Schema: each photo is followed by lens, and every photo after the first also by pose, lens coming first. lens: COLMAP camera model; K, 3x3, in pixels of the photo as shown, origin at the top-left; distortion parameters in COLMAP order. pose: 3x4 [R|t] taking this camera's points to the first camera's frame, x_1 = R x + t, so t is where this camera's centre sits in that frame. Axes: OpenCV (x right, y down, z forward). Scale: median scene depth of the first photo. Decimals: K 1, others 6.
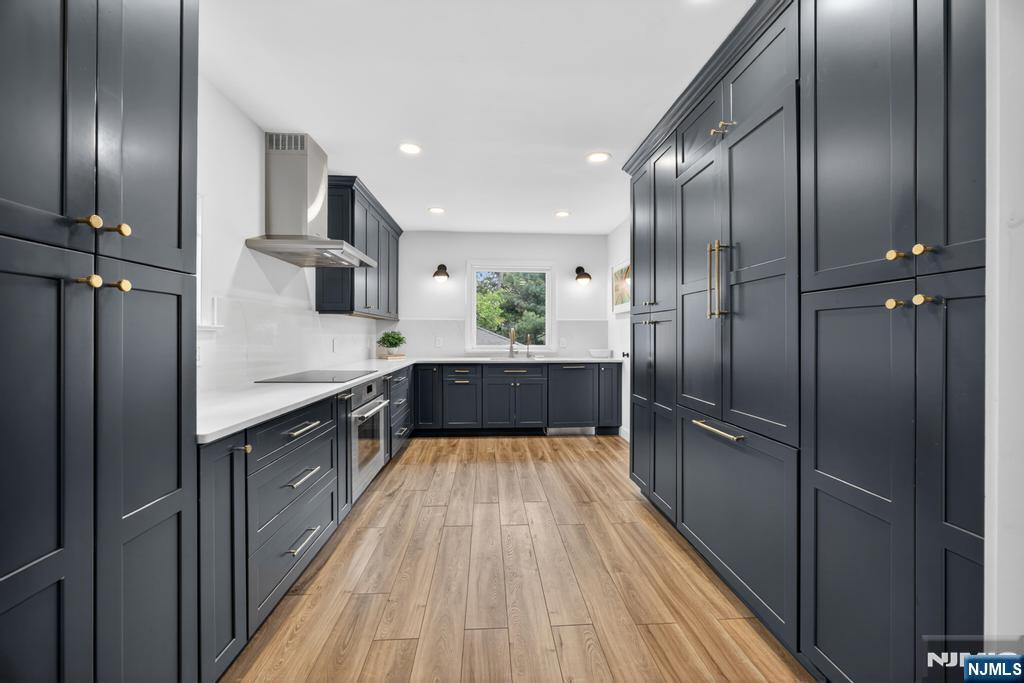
lens RADIAL K [[398.5, 0, 511.7], [0, 398.5, 336.1], [0, 0, 1]] dist [-0.011335, 0.000221]
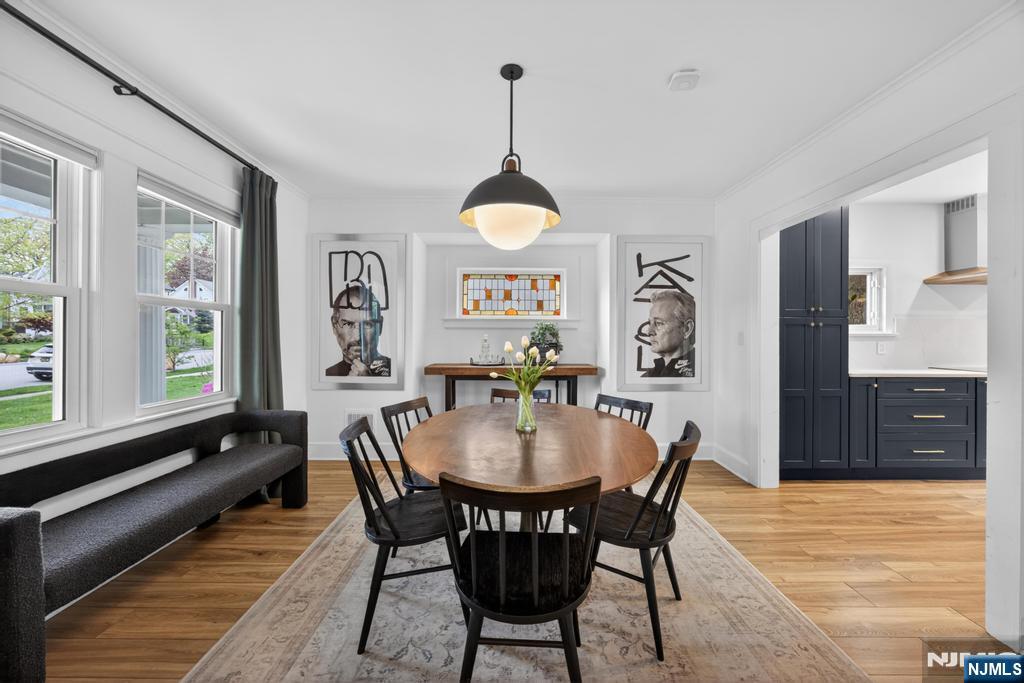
lens RADIAL K [[398.5, 0, 511.7], [0, 398.5, 336.1], [0, 0, 1]] dist [-0.011335, 0.000221]
pose [[-0.063167, -0.005305, -0.997989, 1.000928], [-0.002355, 0.999984, -0.005166, 0.001603], [0.998000, 0.002024, -0.063179, -0.567877]]
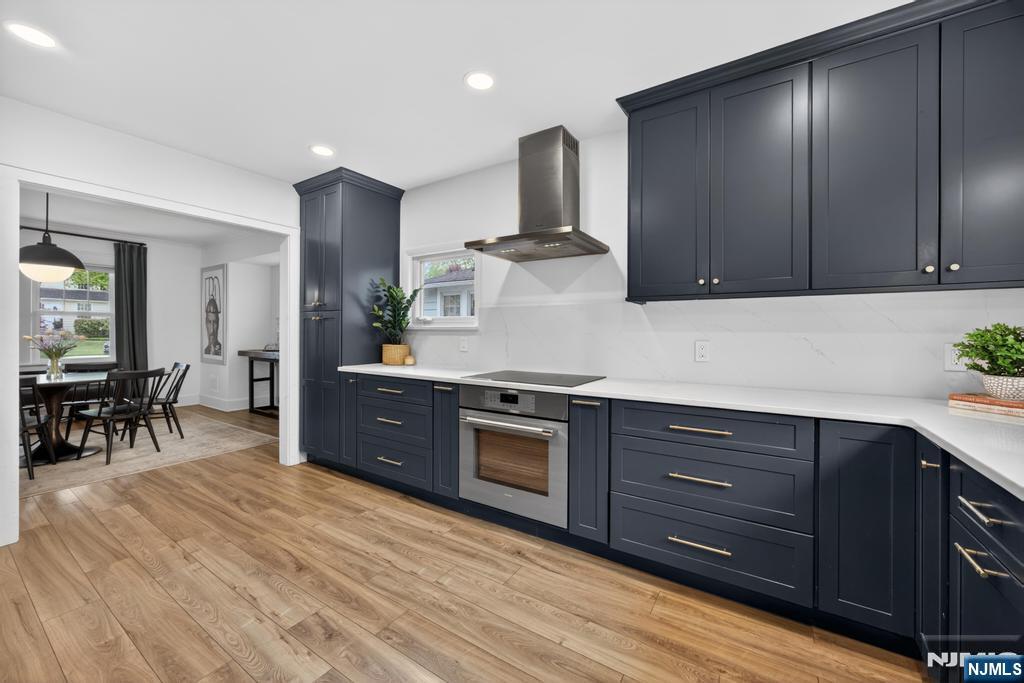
lens RADIAL K [[398.5, 0, 511.7], [0, 398.5, 336.1], [0, 0, 1]] dist [-0.011335, 0.000221]
pose [[-0.602836, -0.003575, -0.797857, 0.328803], [-0.011122, 0.999930, 0.003923, 0.003685], [0.797788, 0.011238, -0.602834, 1.673988]]
